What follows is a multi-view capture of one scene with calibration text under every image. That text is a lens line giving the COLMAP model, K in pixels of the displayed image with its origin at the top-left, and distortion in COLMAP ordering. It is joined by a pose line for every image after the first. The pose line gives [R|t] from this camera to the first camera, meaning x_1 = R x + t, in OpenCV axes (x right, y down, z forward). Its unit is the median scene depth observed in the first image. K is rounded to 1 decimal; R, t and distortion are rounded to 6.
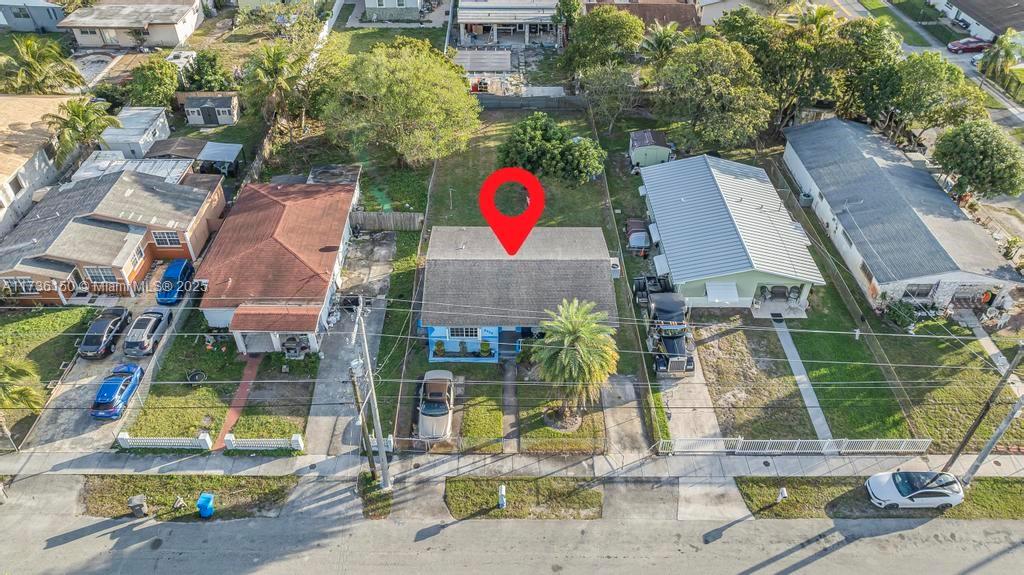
lens RADIAL K [[725.5, 0, 509.5], [0, 725.5, 285.5], [0, 0, 1]] dist [-0.030144, 0.028645]
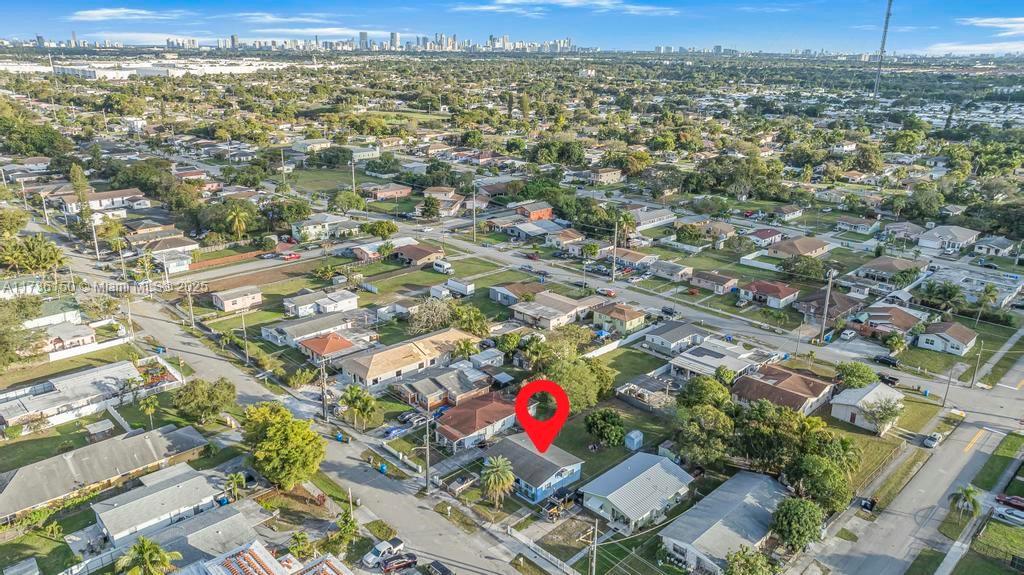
lens RADIAL K [[725.5, 0, 507.7], [0, 725.5, 288.1], [0, 0, 1]] dist [-0.030144, 0.028645]
pose [[0.686520, 0.229677, -0.689883, 1.400571], [-0.470835, 0.863437, -0.181082, -0.030959], [0.554081, 0.449137, 0.700907, -0.882836]]
